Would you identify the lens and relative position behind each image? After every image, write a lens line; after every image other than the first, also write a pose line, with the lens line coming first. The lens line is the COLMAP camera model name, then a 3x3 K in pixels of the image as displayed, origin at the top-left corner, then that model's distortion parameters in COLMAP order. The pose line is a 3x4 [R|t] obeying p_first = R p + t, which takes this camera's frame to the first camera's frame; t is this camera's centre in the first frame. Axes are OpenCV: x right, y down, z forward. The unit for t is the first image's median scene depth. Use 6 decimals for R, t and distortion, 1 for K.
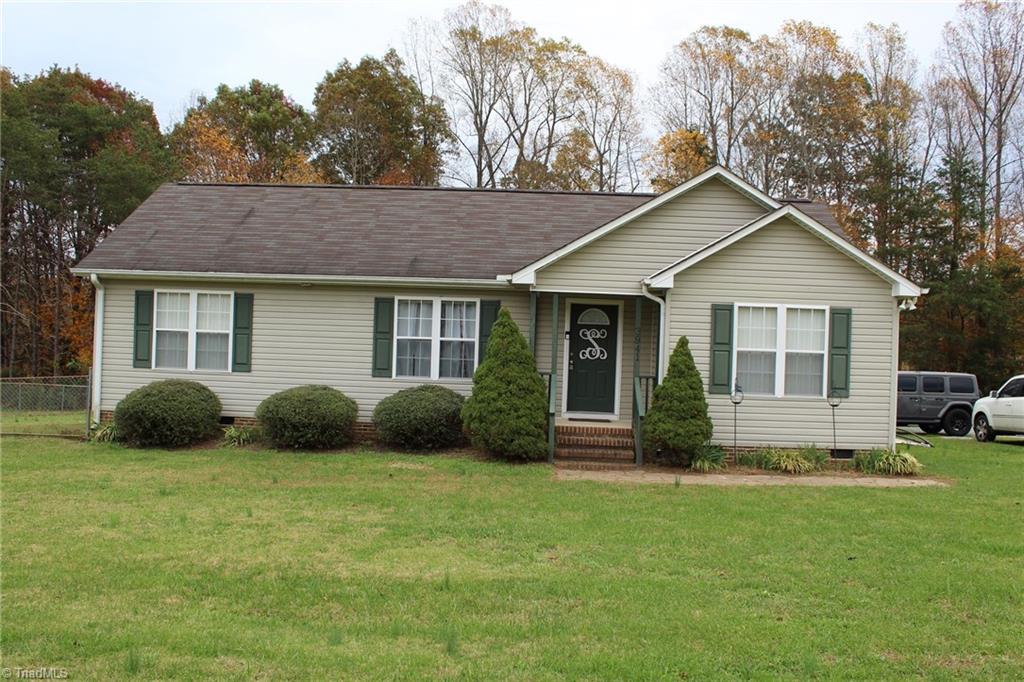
lens RADIAL K [[920.2, 0, 512.0], [0, 920.2, 341.0], [0, 0, 1]] dist [-0.149235, 0.147390]
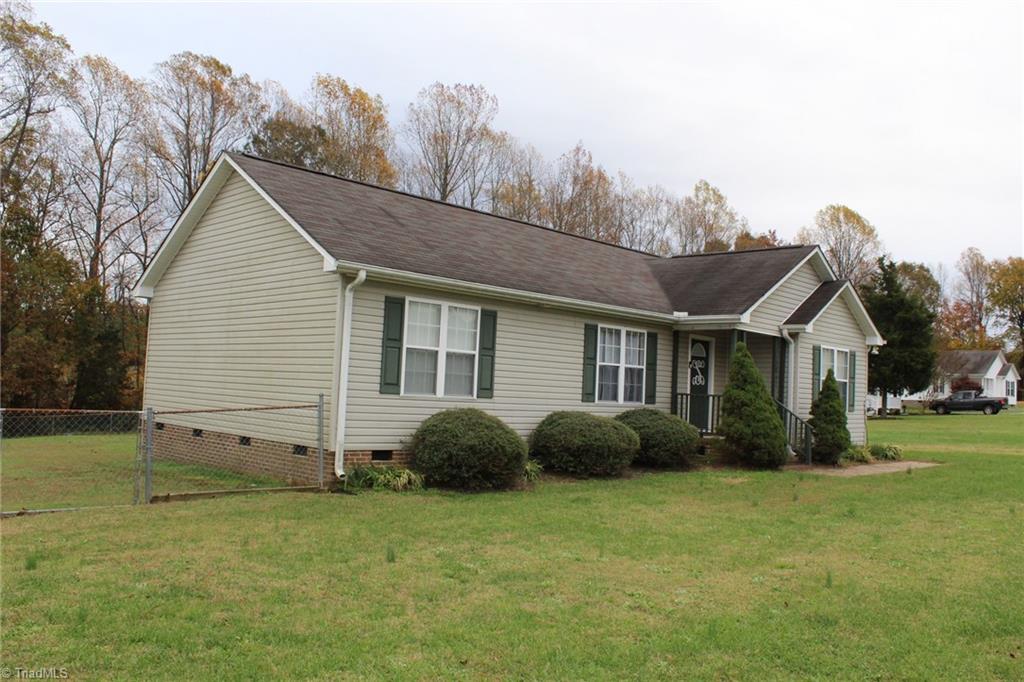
lens RADIAL K [[863.3, 0, 512.0], [0, 863.3, 341.0], [0, 0, 1]] dist [-0.180510, 0.167855]
pose [[0.680533, 0.042047, 0.731510, -0.898197], [-0.023008, 0.999086, -0.036023, 0.007895], [-0.732356, 0.007684, 0.680879, 0.407379]]
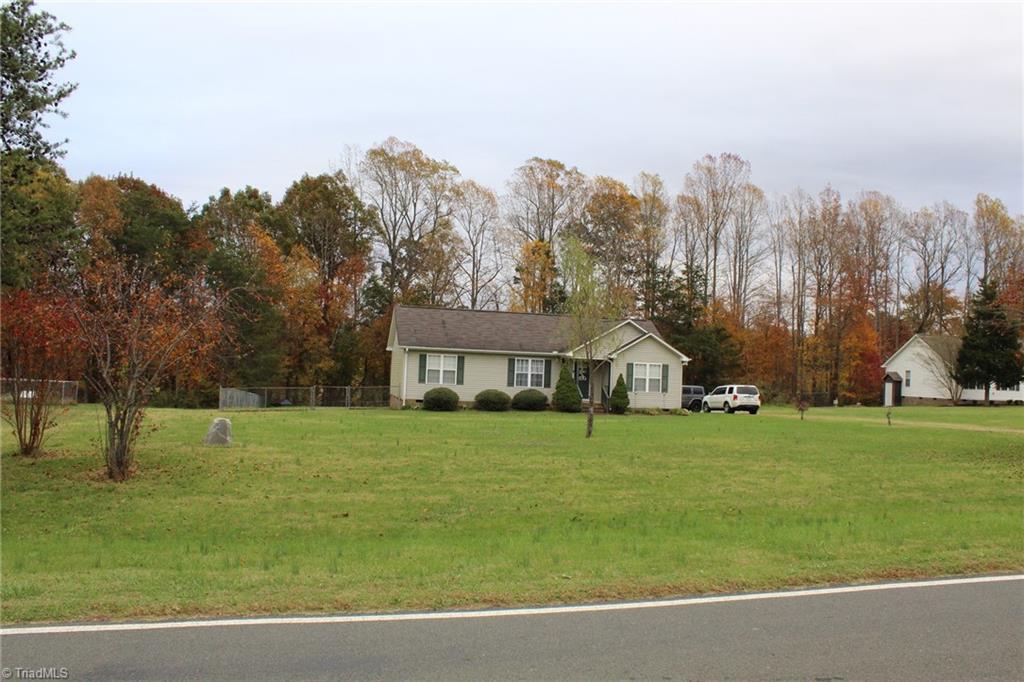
lens RADIAL K [[863.3, 0, 512.0], [0, 863.3, 341.0], [0, 0, 1]] dist [-0.180510, 0.167855]
pose [[0.965182, 0.014556, 0.261175, -0.826662], [-0.008601, 0.999677, -0.023930, -0.036453], [-0.261439, 0.020851, 0.964995, -1.549715]]
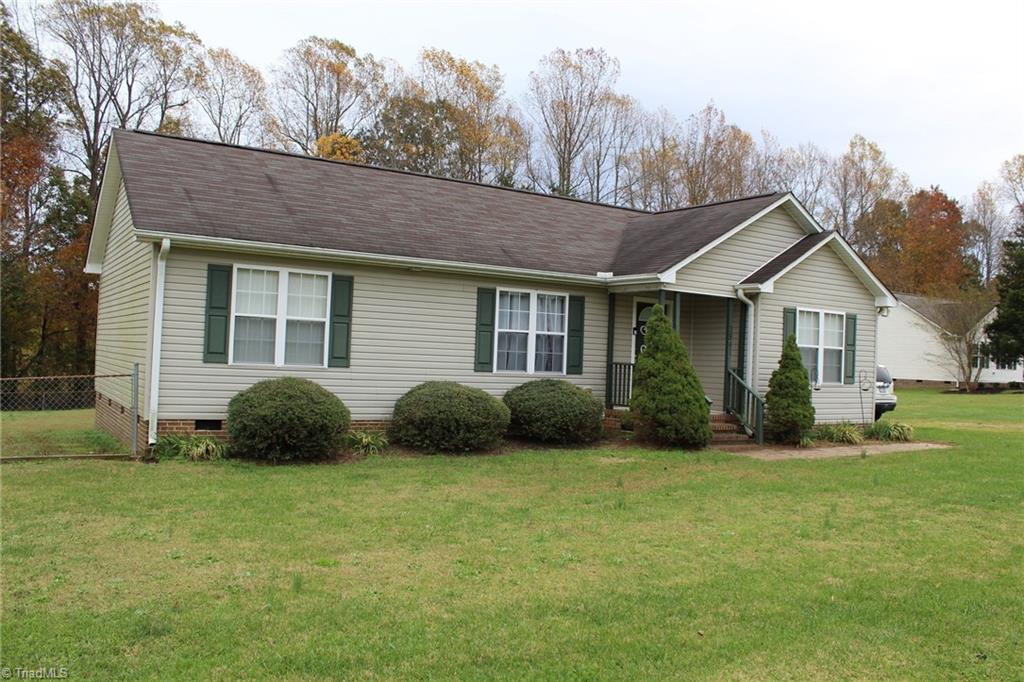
lens RADIAL K [[863.3, 0, 512.0], [0, 863.3, 341.0], [0, 0, 1]] dist [-0.180510, 0.167855]
pose [[0.825704, 0.011121, 0.563993, -0.616566], [-0.014094, 0.999900, 0.000918, 0.006286], [-0.563927, -0.008707, 0.825779, 0.247319]]
